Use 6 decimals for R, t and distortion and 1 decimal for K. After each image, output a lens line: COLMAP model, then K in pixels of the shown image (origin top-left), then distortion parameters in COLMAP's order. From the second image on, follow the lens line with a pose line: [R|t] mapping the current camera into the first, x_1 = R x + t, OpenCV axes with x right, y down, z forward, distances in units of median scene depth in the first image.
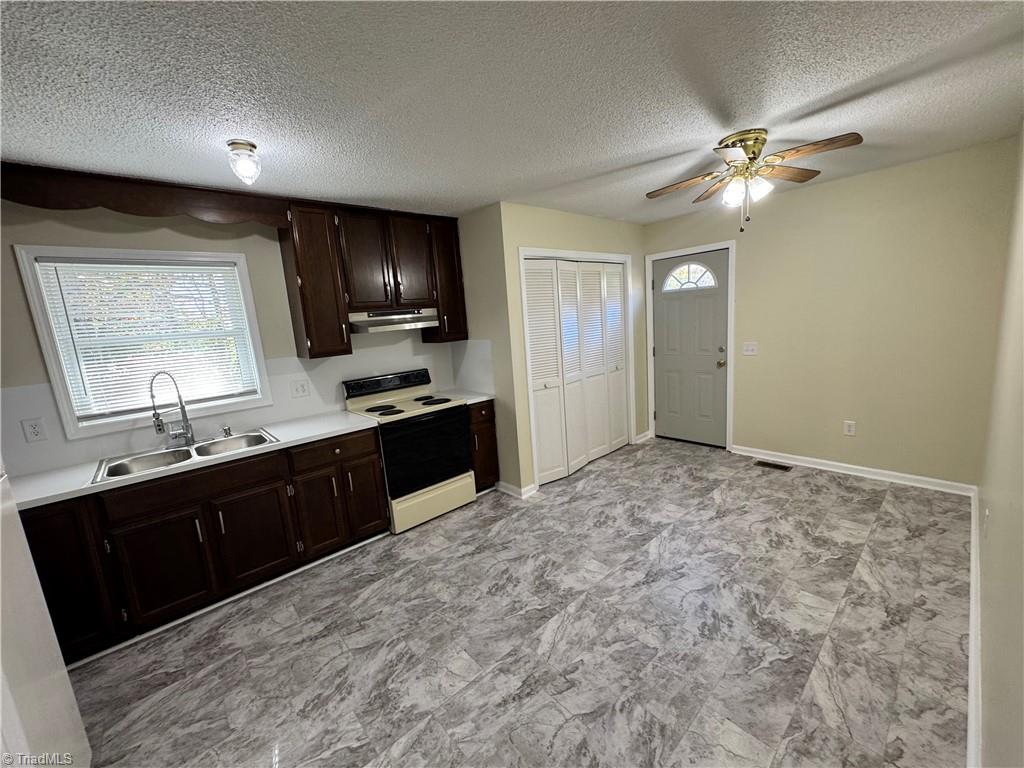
lens RADIAL K [[406.0, 0, 512.0], [0, 406.0, 384.0], [0, 0, 1]] dist [0.001030, 0.000175]
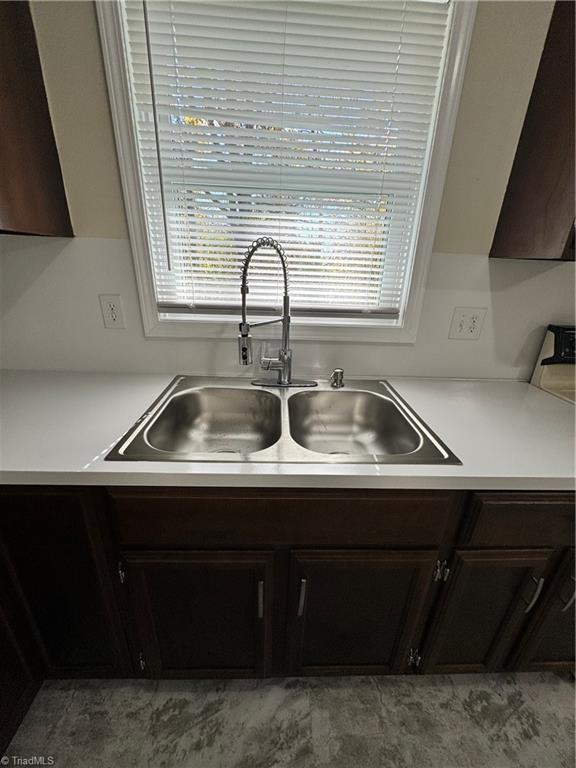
lens RADIAL K [[304.5, 0, 288.0], [0, 304.5, 384.0], [0, 0, 1]] dist [0.001030, 0.000175]
pose [[0.763243, 0.316963, -0.563023, -0.570872], [-0.195100, 0.943786, 0.266840, 0.031618], [0.615952, -0.093818, 0.782177, 0.697130]]
